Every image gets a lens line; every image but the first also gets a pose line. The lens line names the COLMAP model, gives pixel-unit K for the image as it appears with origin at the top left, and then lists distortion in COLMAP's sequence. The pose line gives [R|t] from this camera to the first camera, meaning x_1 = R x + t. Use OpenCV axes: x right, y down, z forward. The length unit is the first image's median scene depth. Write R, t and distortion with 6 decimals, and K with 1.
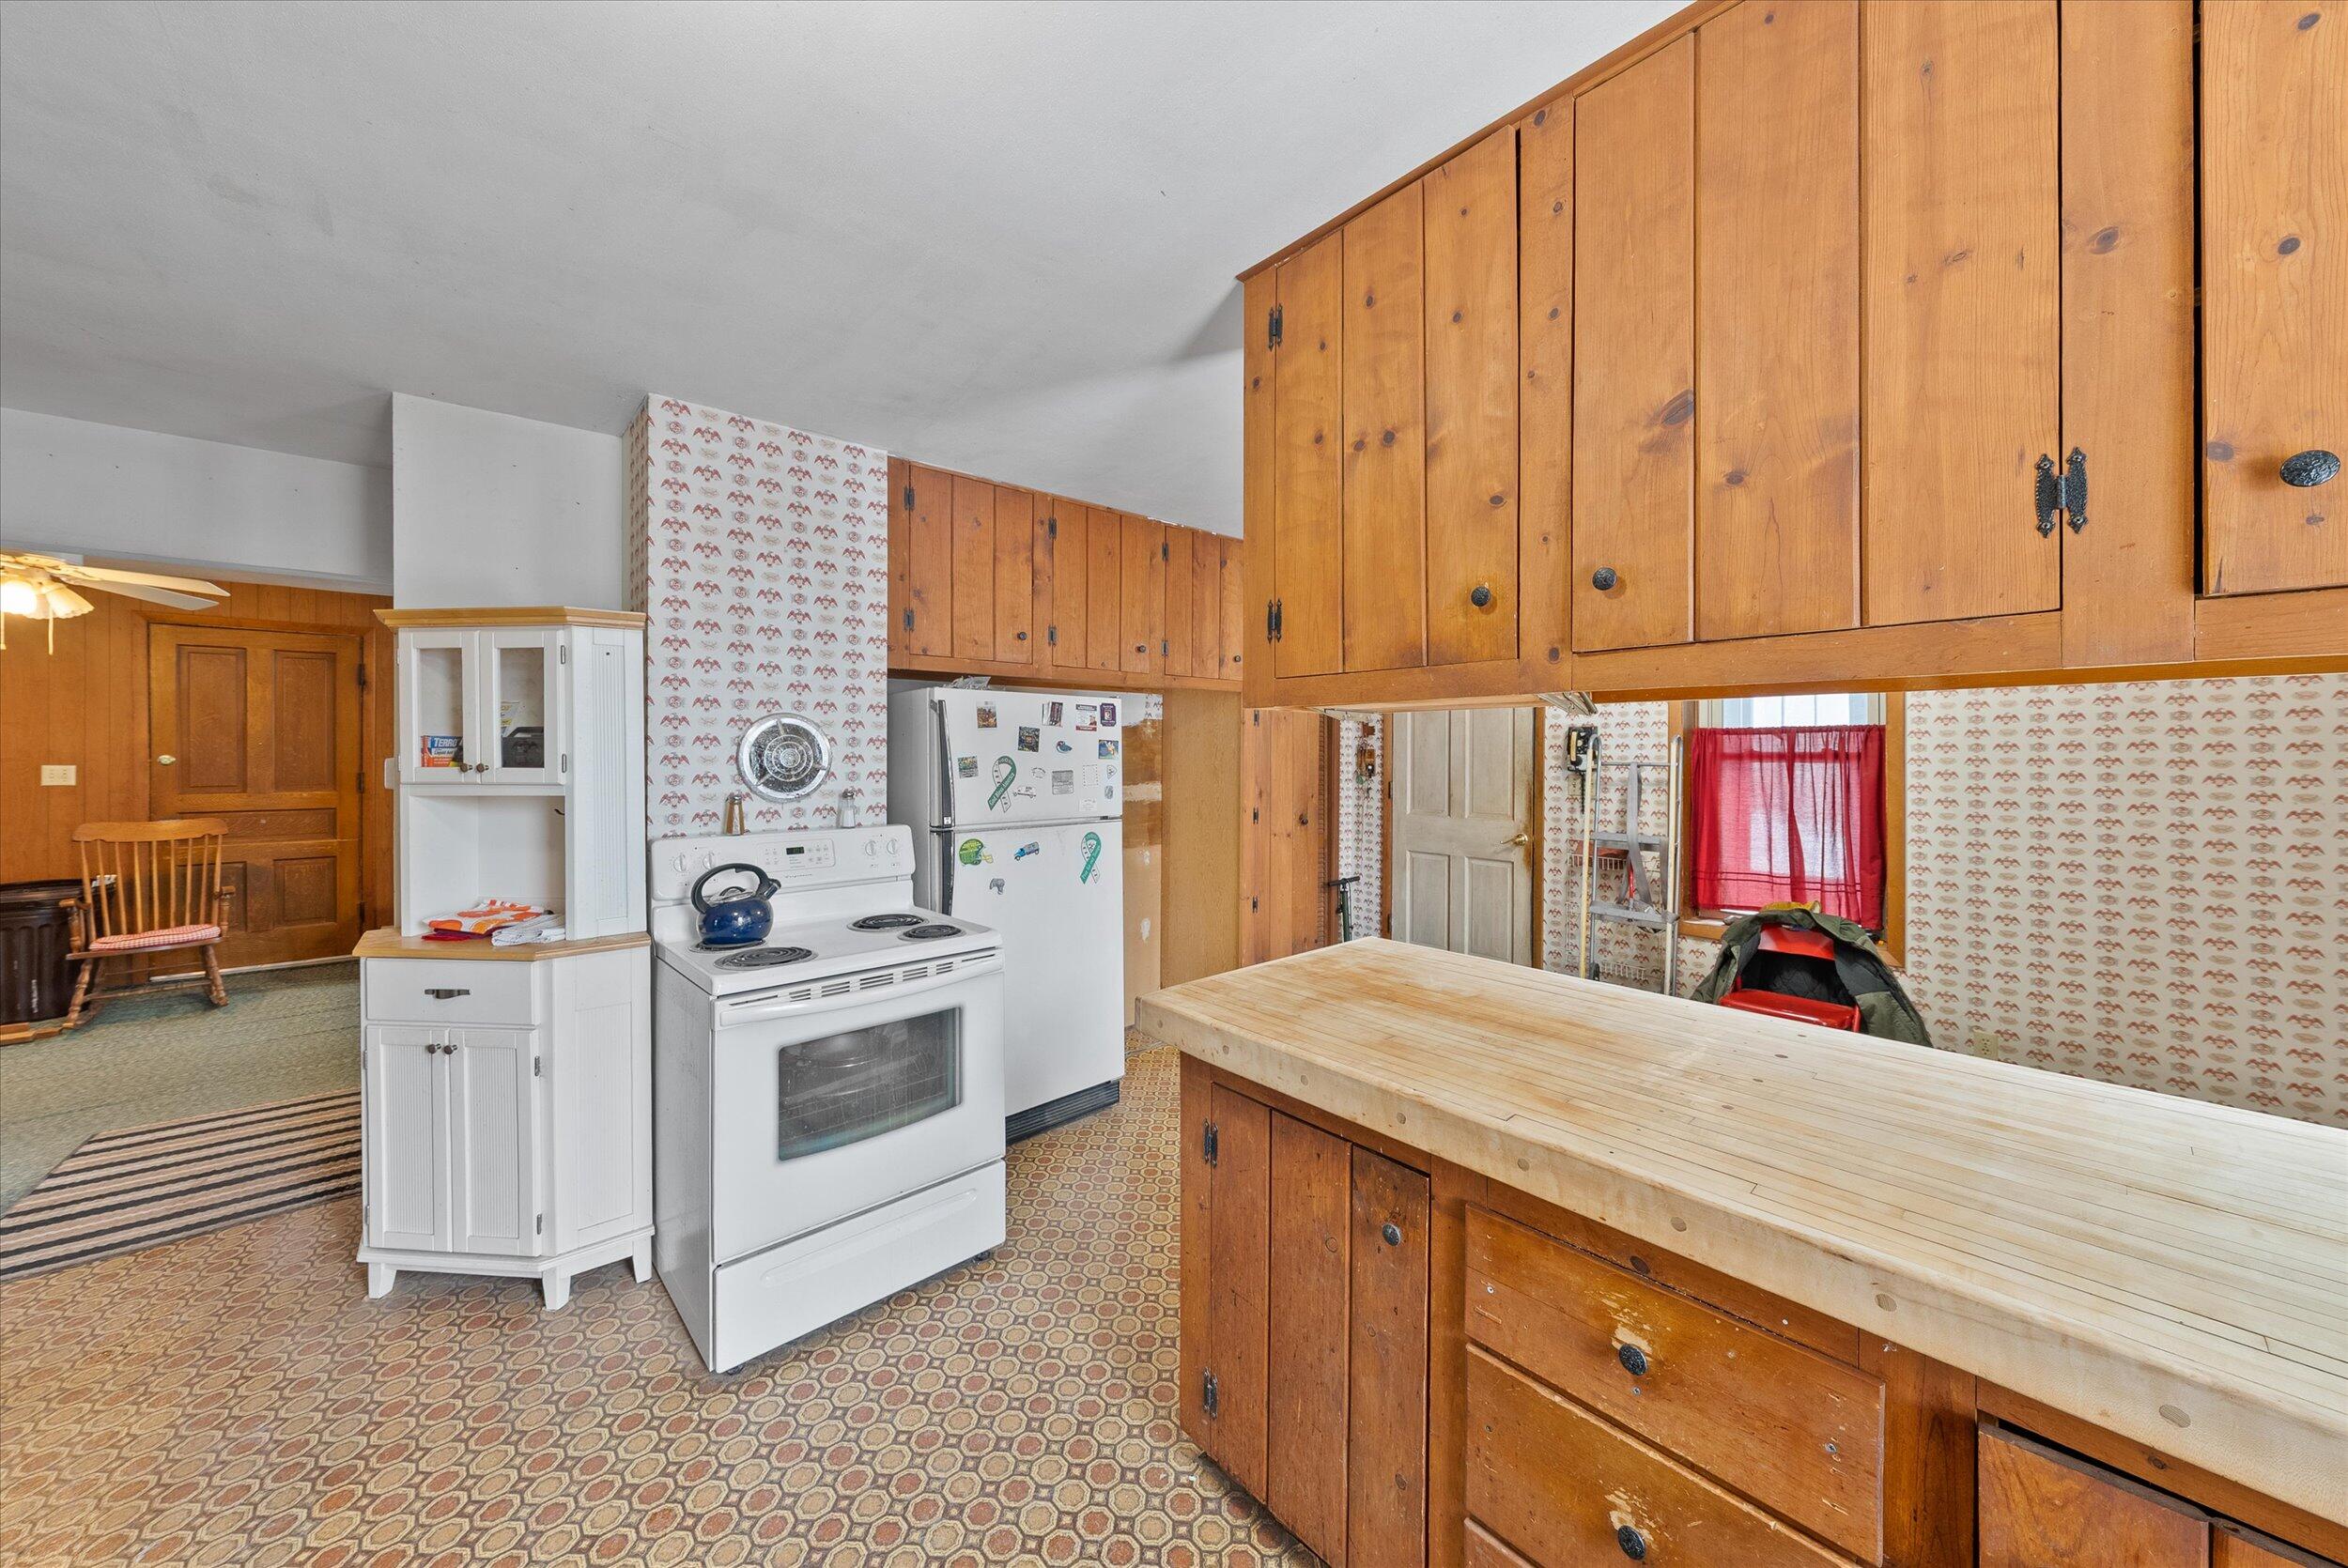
lens RADIAL K [[828.6, 0, 1179.9], [0, 828.6, 756.6], [0, 0, 1]] dist [-0.001628, -0.000296]
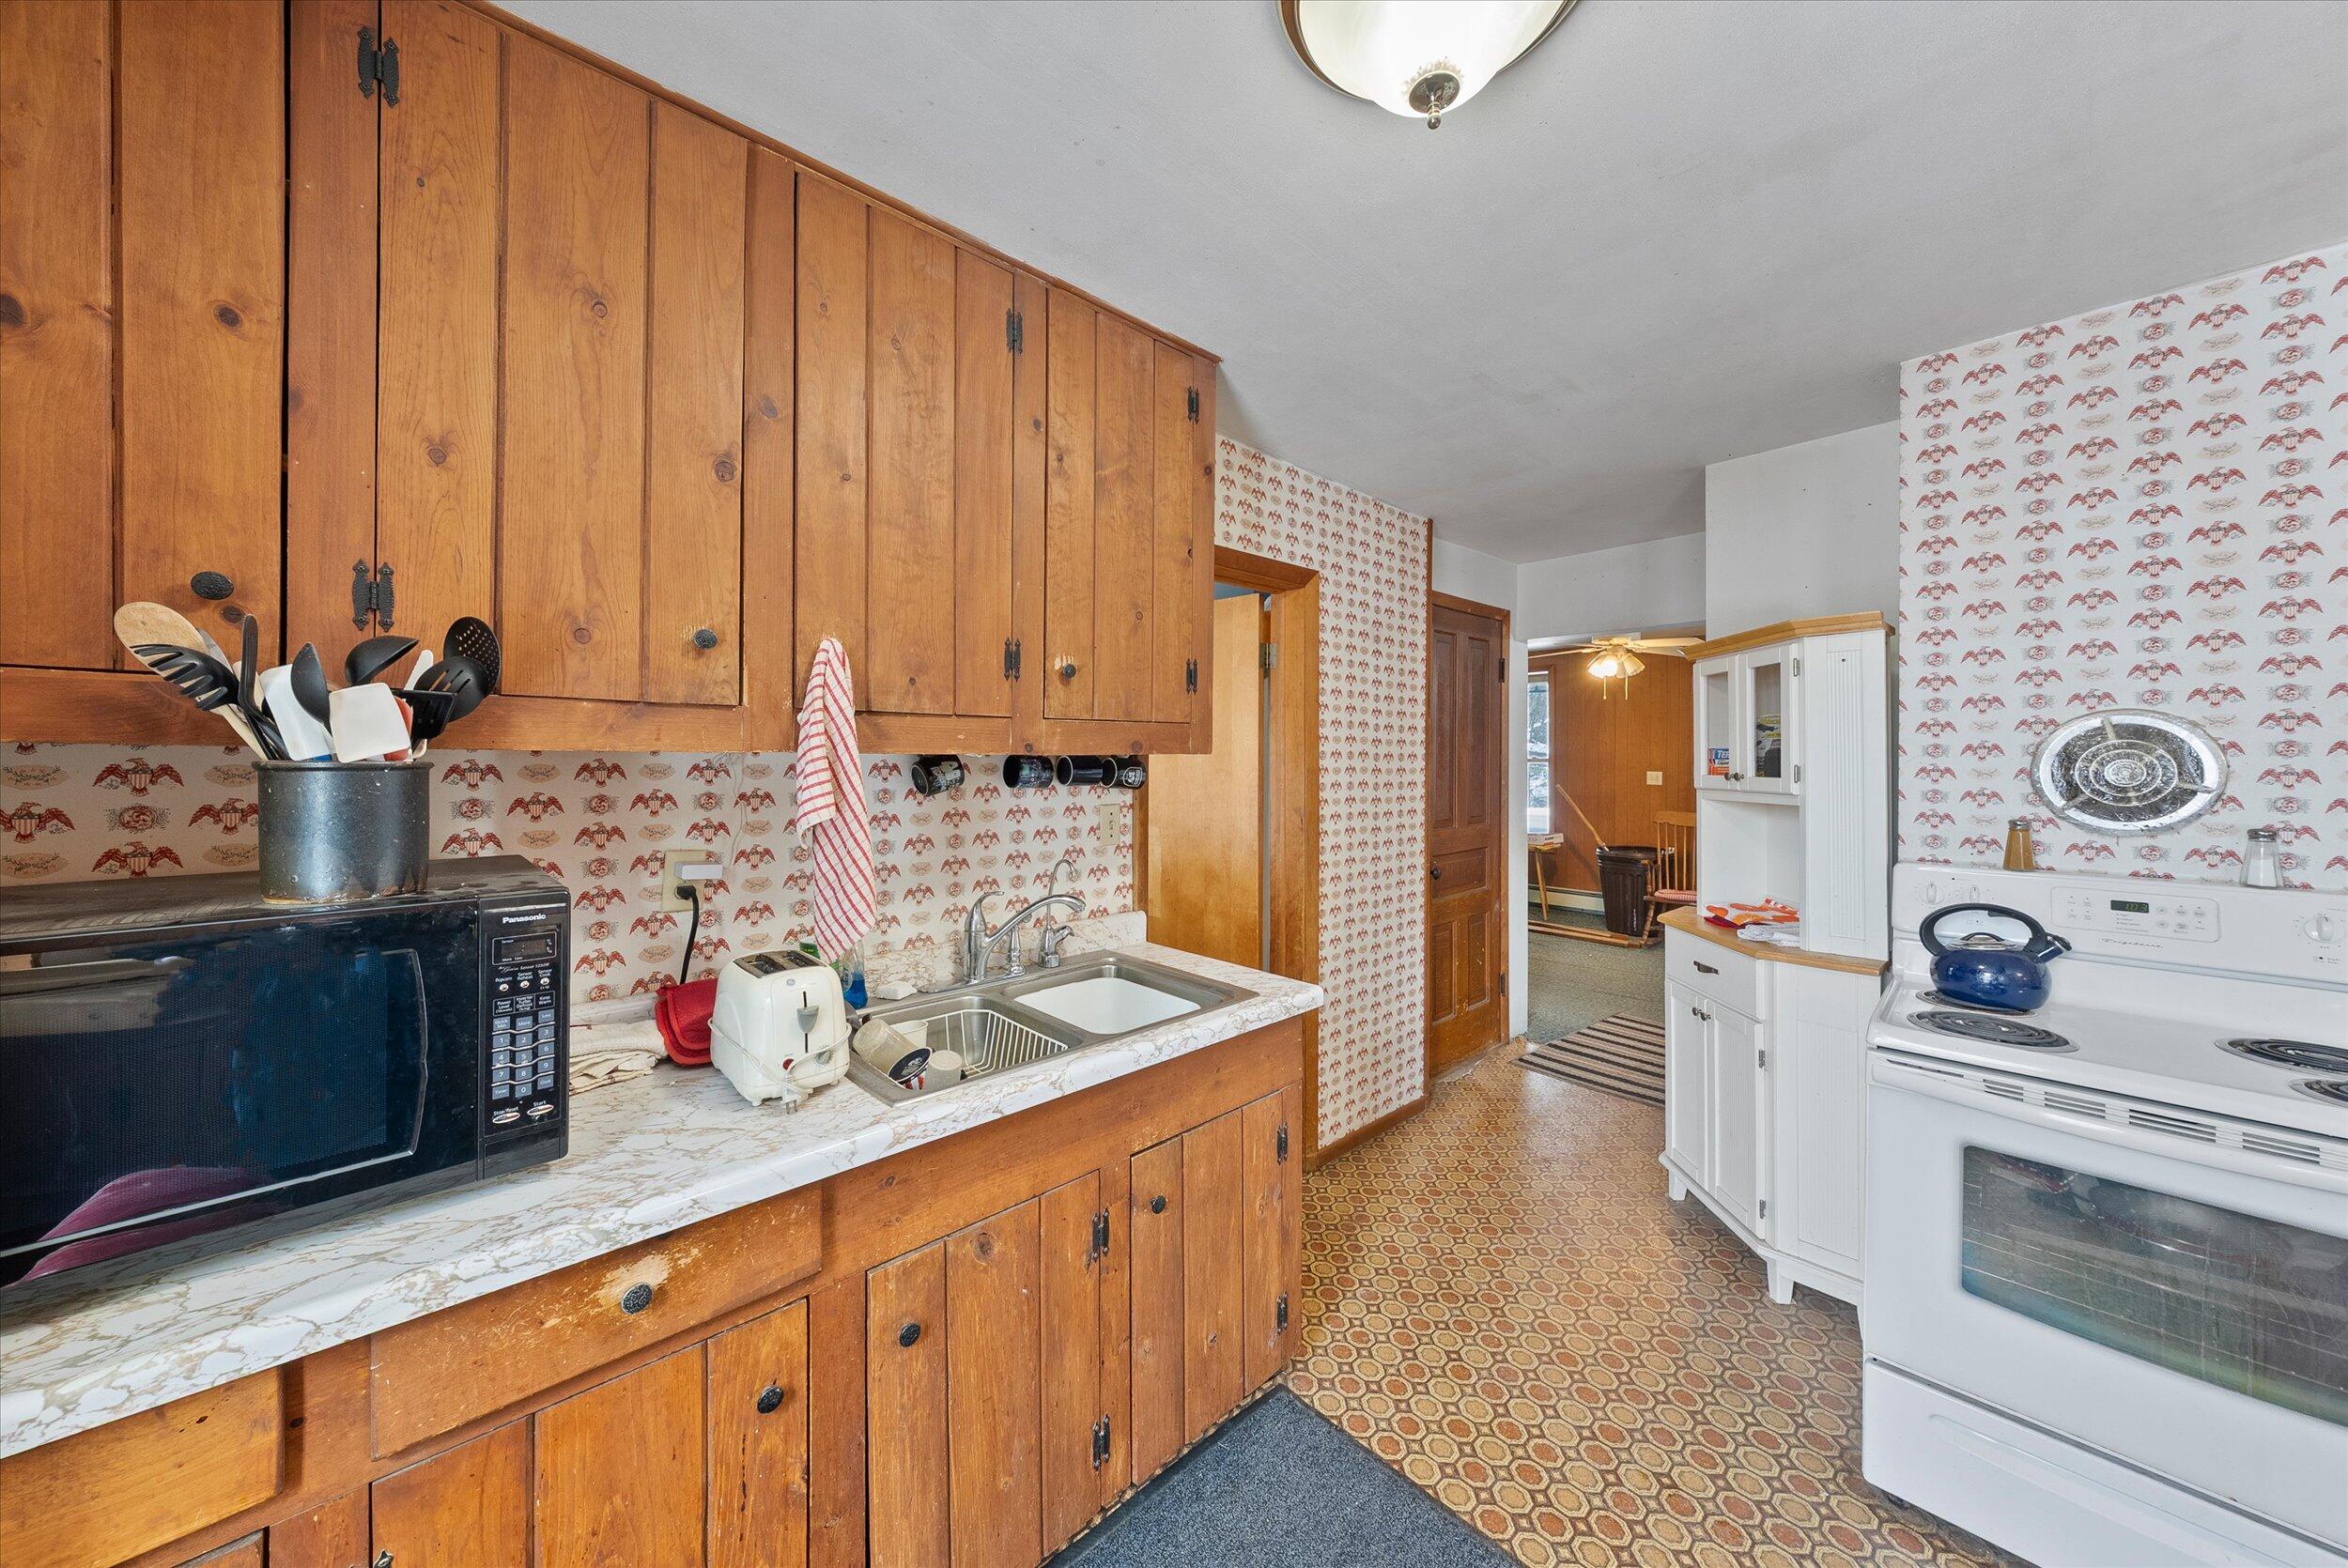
lens RADIAL K [[810.3, 0, 1167.4], [0, 810.3, 759.9], [0, 0, 1]] dist [-0.001334, 0.000070]
pose [[0.003311, -0.000621, -0.999994, 0.248939], [-0.010691, 0.999943, -0.000656, -0.000252], [0.999937, 0.010693, 0.003304, 0.223311]]
